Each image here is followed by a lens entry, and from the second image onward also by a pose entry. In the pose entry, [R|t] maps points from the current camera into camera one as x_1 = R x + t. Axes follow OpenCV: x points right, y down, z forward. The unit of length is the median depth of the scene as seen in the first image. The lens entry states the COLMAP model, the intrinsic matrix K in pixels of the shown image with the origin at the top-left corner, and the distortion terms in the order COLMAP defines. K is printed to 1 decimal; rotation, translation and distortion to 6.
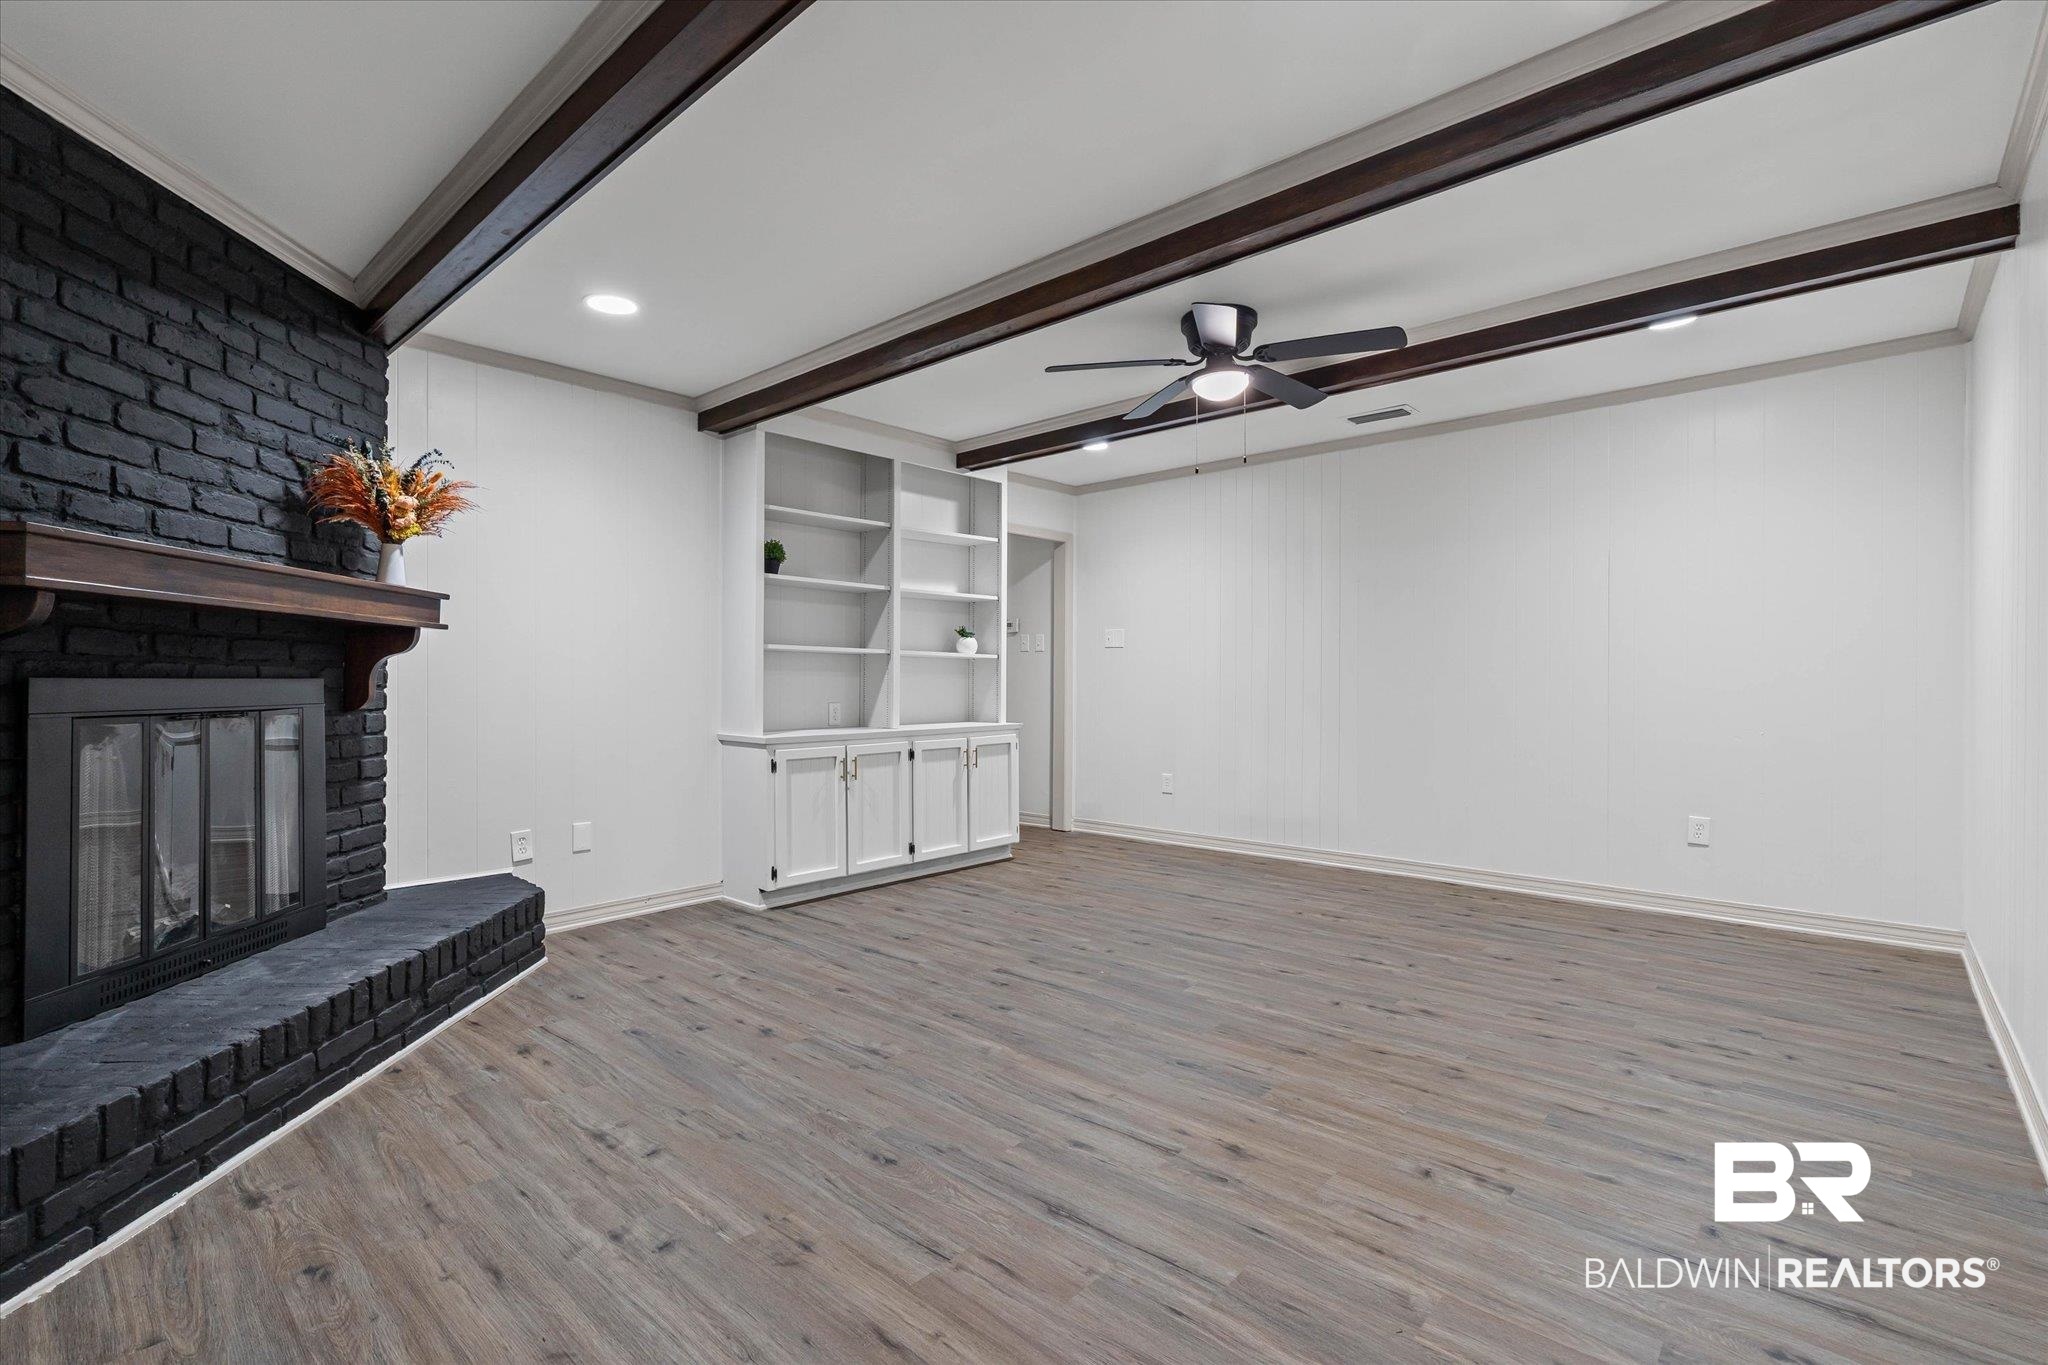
lens RADIAL K [[924.5, 0, 1009.0], [0, 924.5, 673.7], [0, 0, 1]] dist [-0.005516, 0.000485]
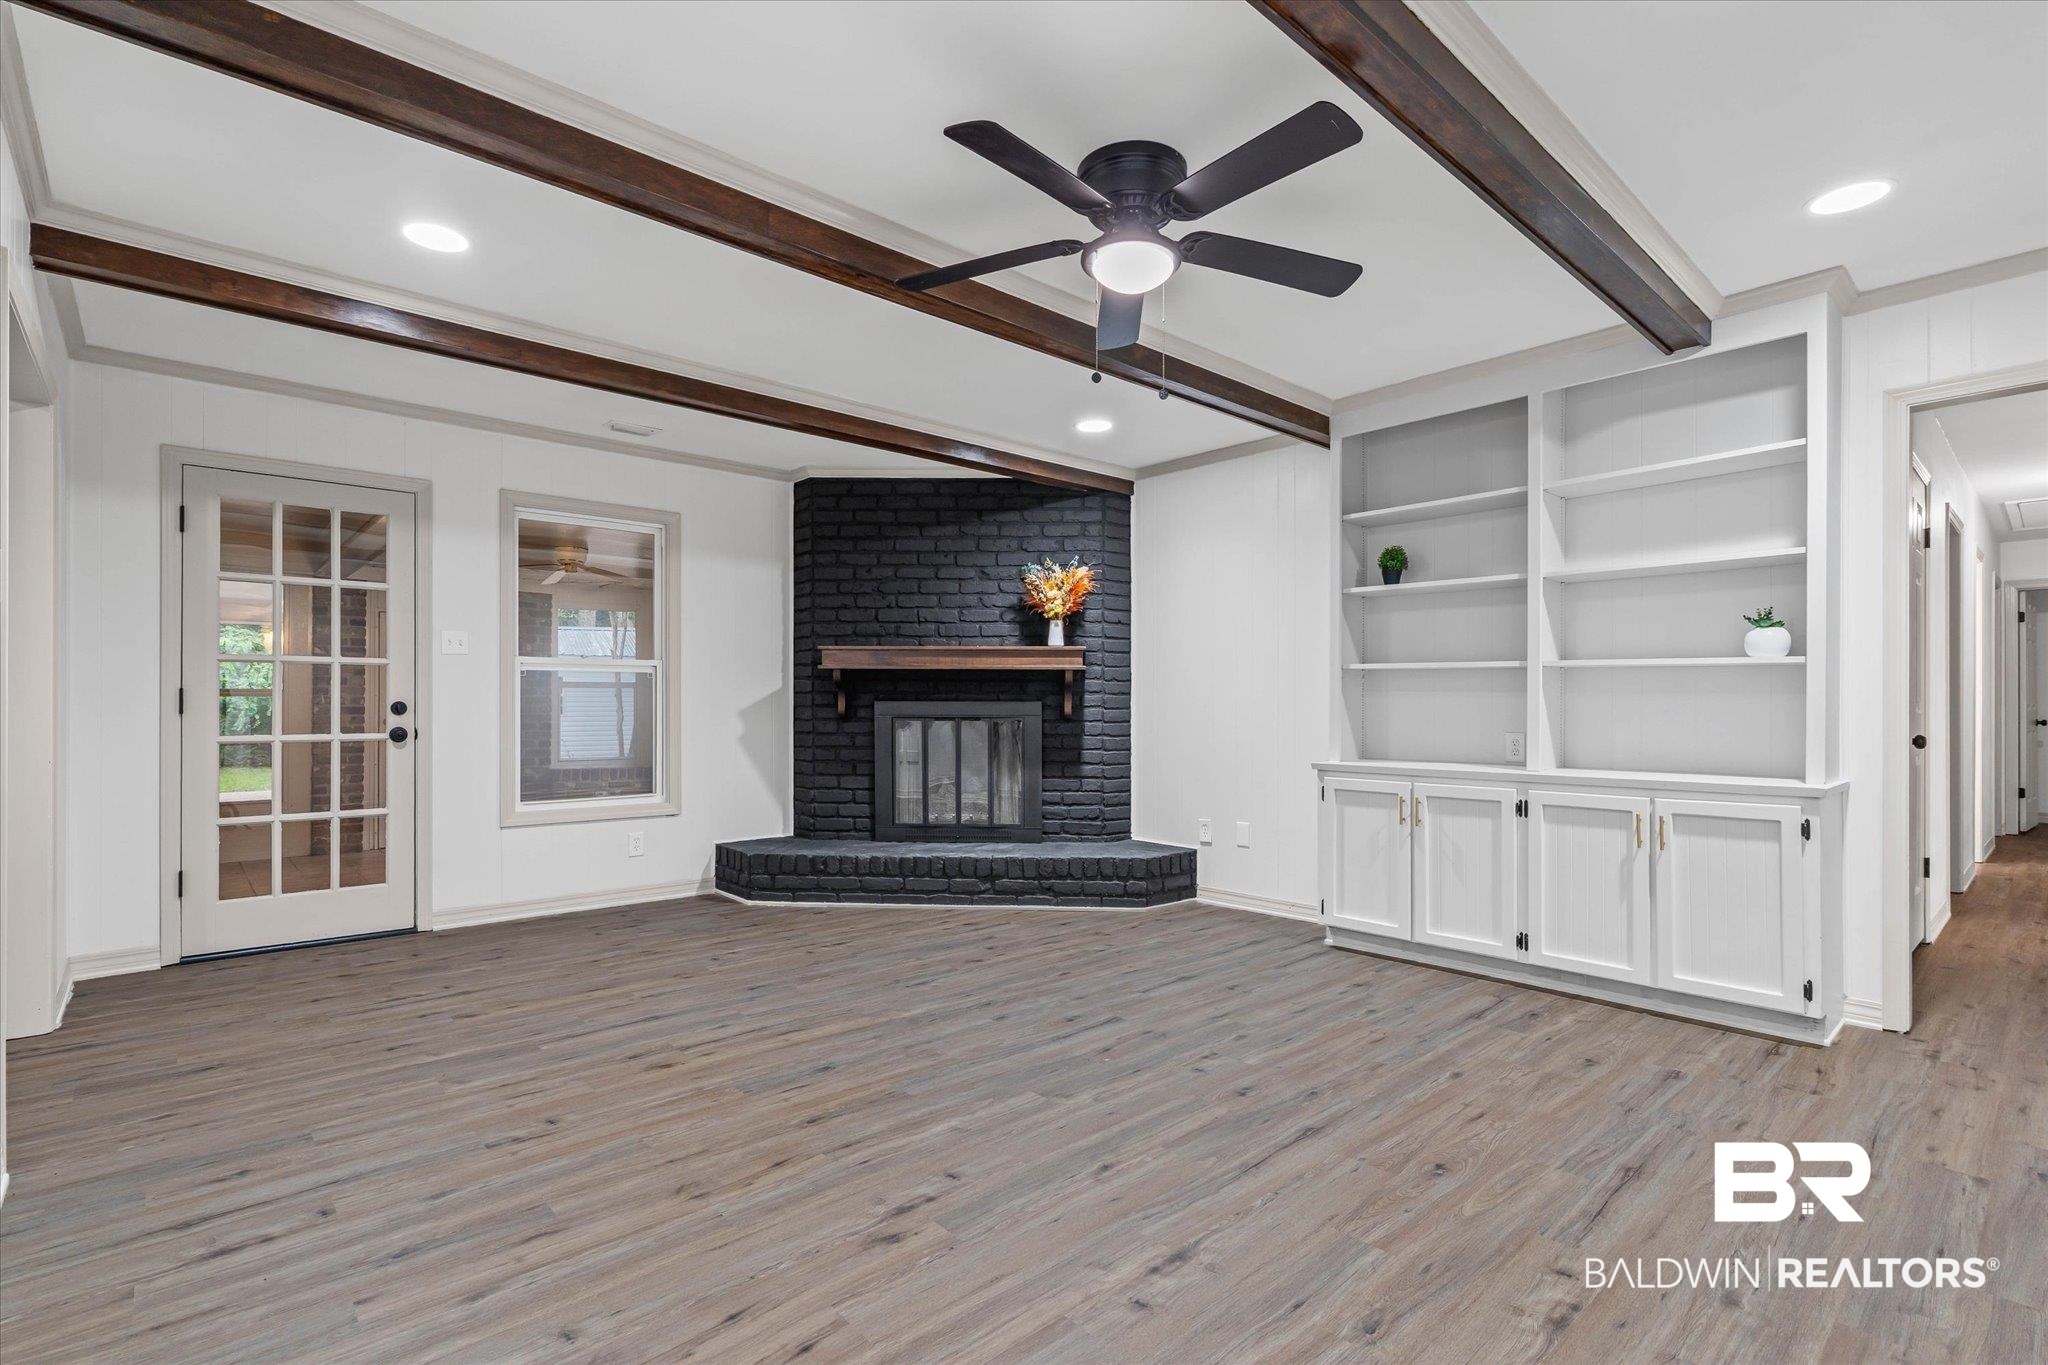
lens RADIAL K [[939.8, 0, 1024.0], [0, 939.8, 682.5], [0, 0, 1]] dist [-0.002536, 0.001073]
pose [[-0.080565, -0.019550, -0.996558, 1.146106], [0.006554, 0.999776, -0.020143, 0.006056], [0.996728, -0.008155, -0.080419, 1.211380]]
